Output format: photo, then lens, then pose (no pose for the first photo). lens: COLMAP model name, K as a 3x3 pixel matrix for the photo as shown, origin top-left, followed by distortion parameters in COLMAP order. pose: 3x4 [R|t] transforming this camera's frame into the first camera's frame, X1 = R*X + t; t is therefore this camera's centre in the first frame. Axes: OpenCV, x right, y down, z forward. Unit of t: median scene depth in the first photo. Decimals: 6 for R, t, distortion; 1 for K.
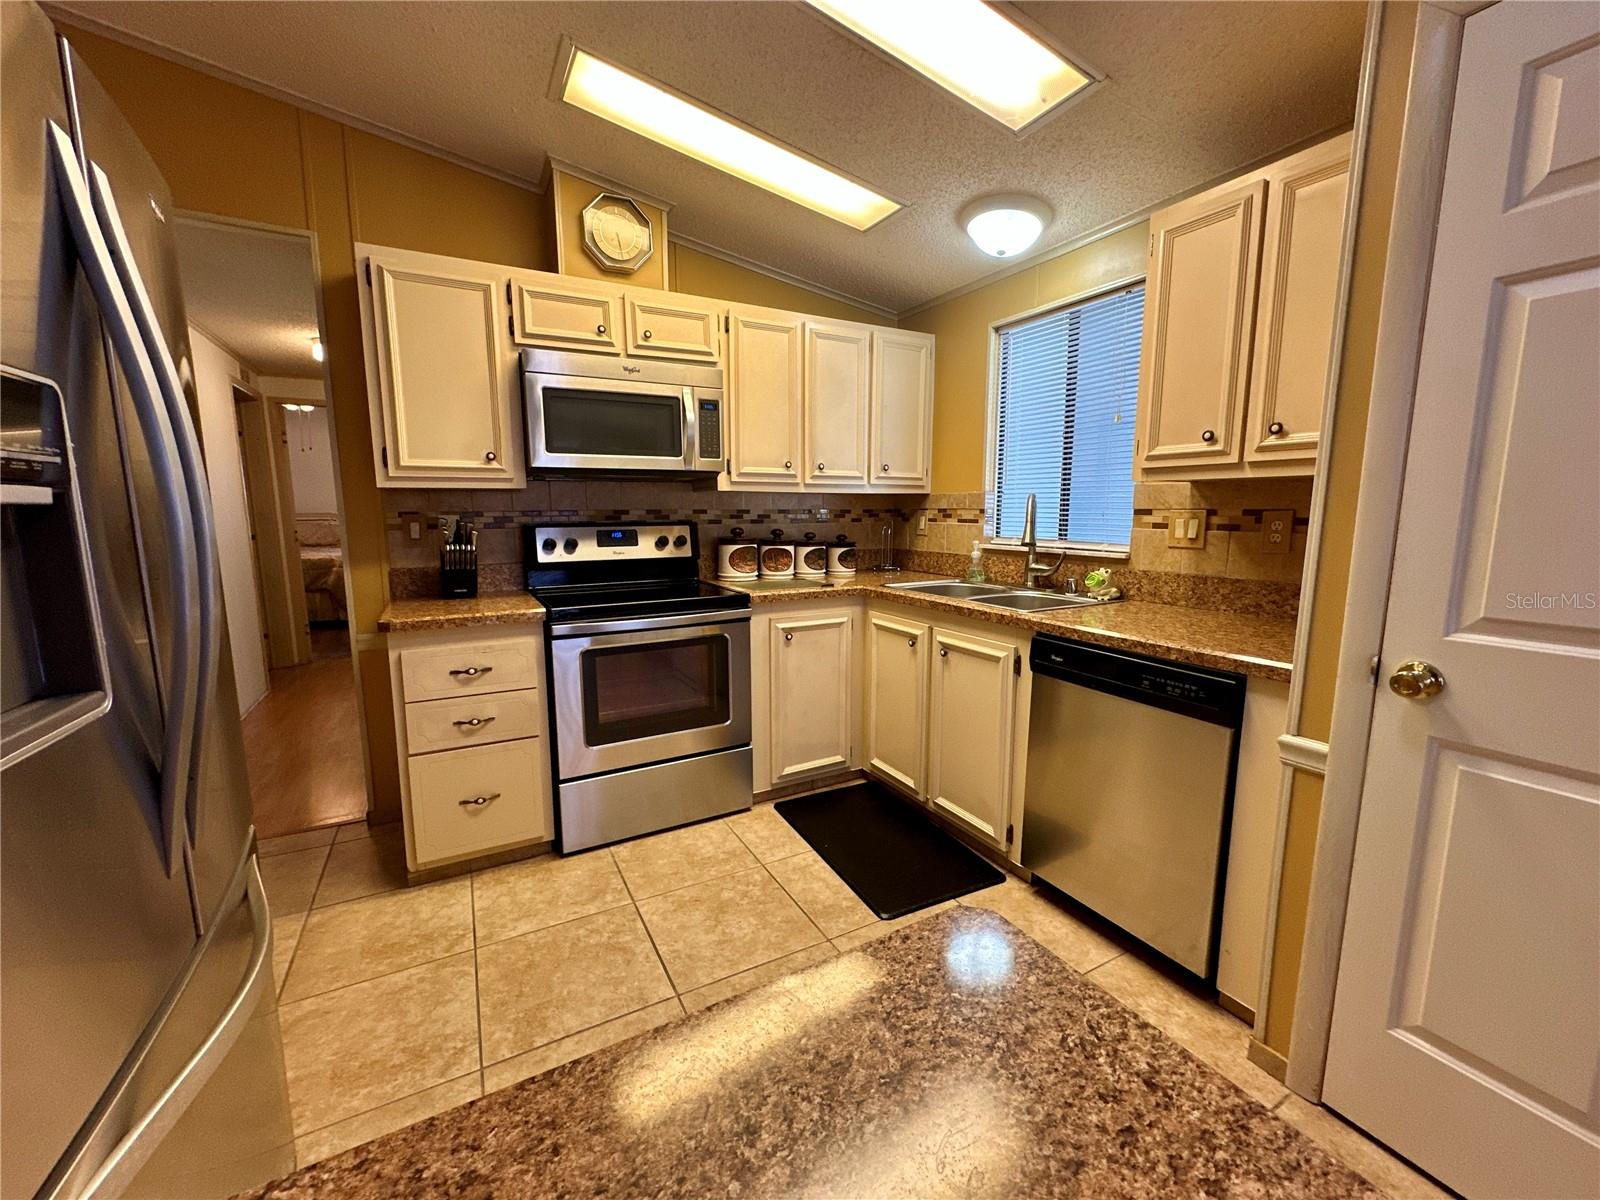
lens RADIAL K [[643.0, 0, 800.0], [0, 643.0, 600.0], [0, 0, 1]] dist [-0.003255, 0.000207]
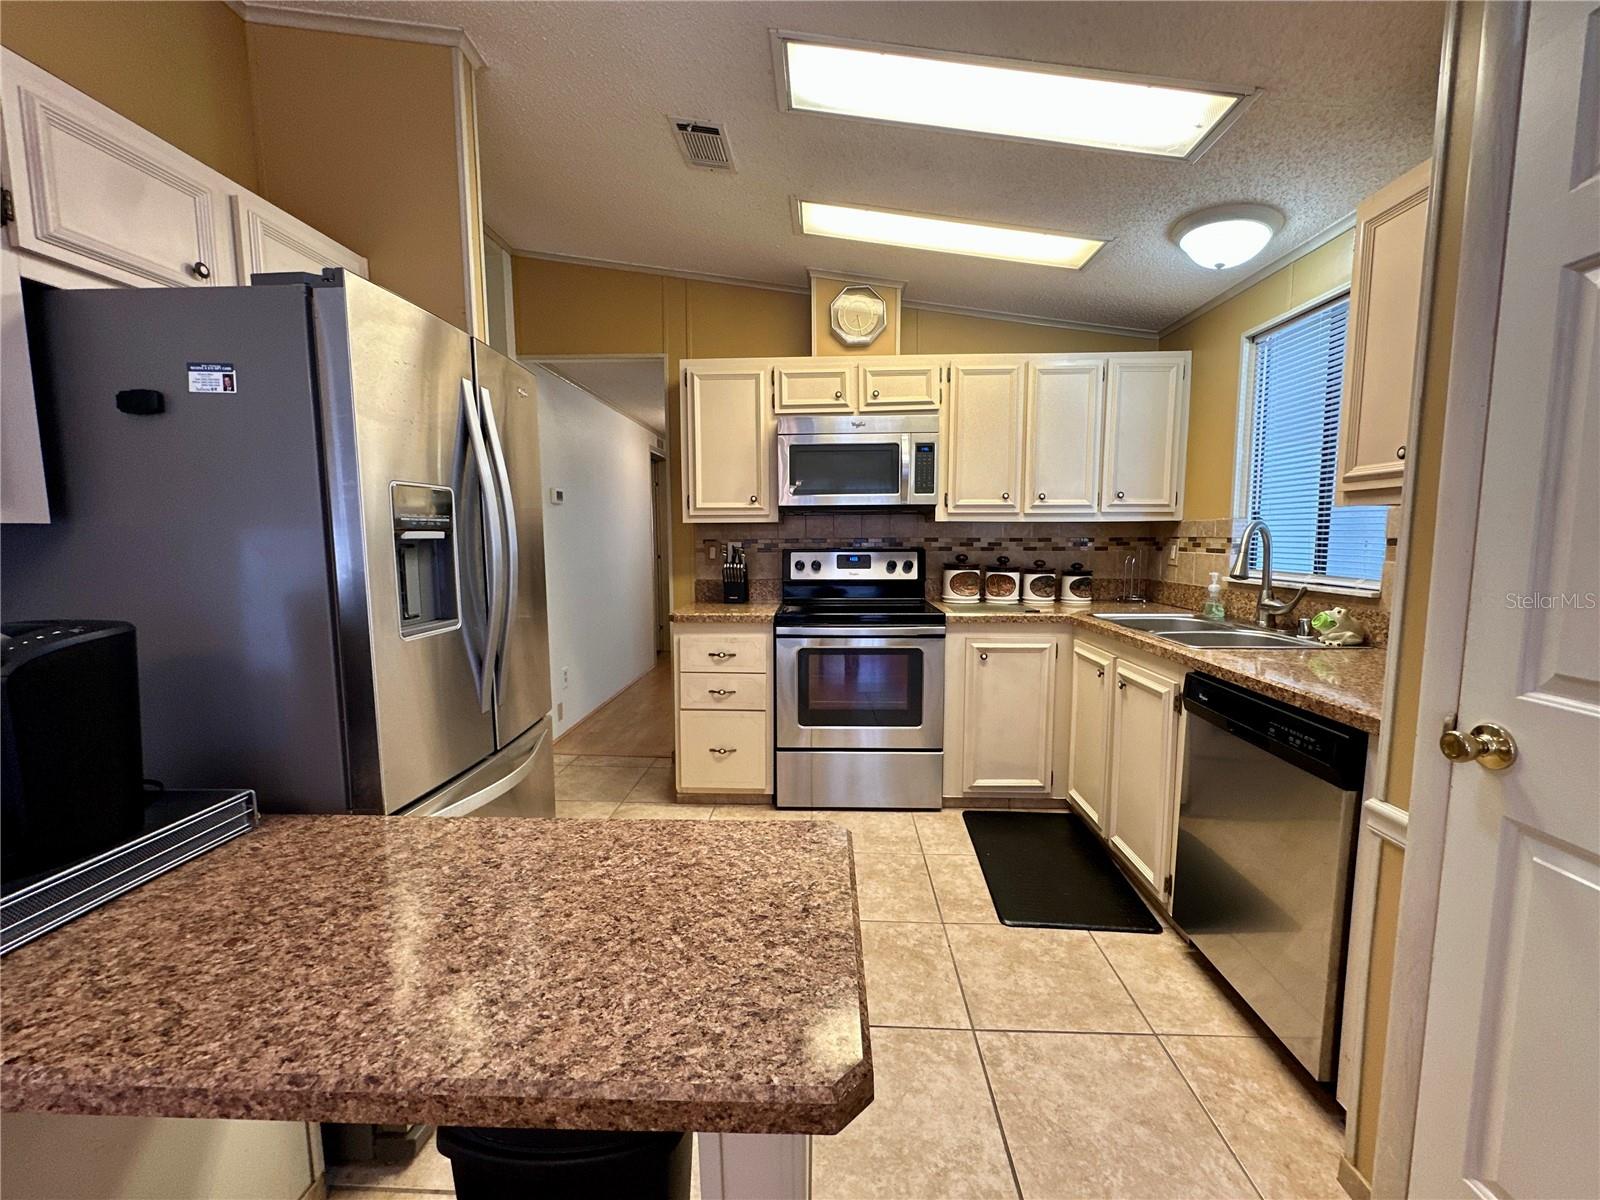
lens RADIAL K [[643.0, 0, 800.0], [0, 643.0, 600.0], [0, 0, 1]] dist [-0.003255, 0.000207]
pose [[0.853788, 0.050350, -0.518181, 0.274297], [-0.071444, 0.997227, -0.020820, 0.007868], [0.515696, 0.054797, 0.855018, -0.080575]]
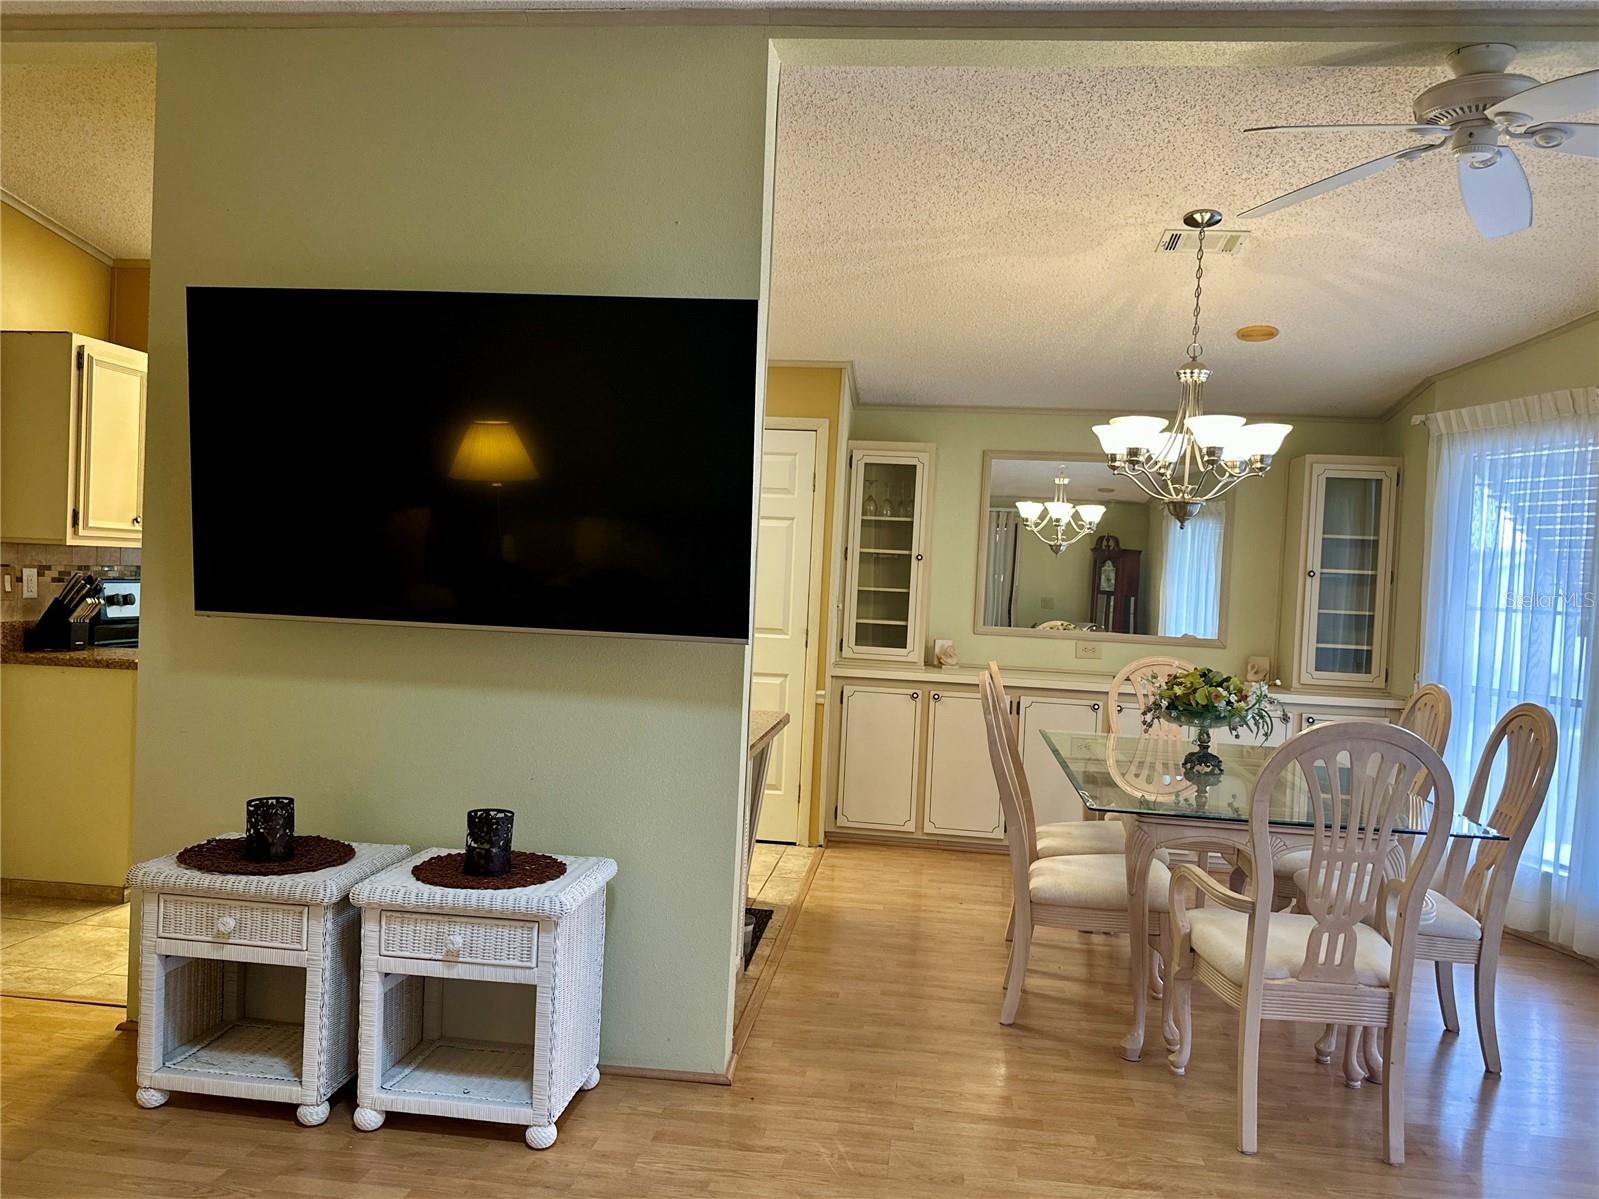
lens RADIAL K [[1220.9, 0, 799.5], [0, 1220.9, 599.5], [0, 0, 1]] dist [-0.000253, -0.000244]
pose [[0.575531, 0.012421, 0.817686, -1.369615], [0.070424, 0.995417, -0.064688, 0.115973], [-0.814742, 0.094815, 0.572019, -0.998575]]
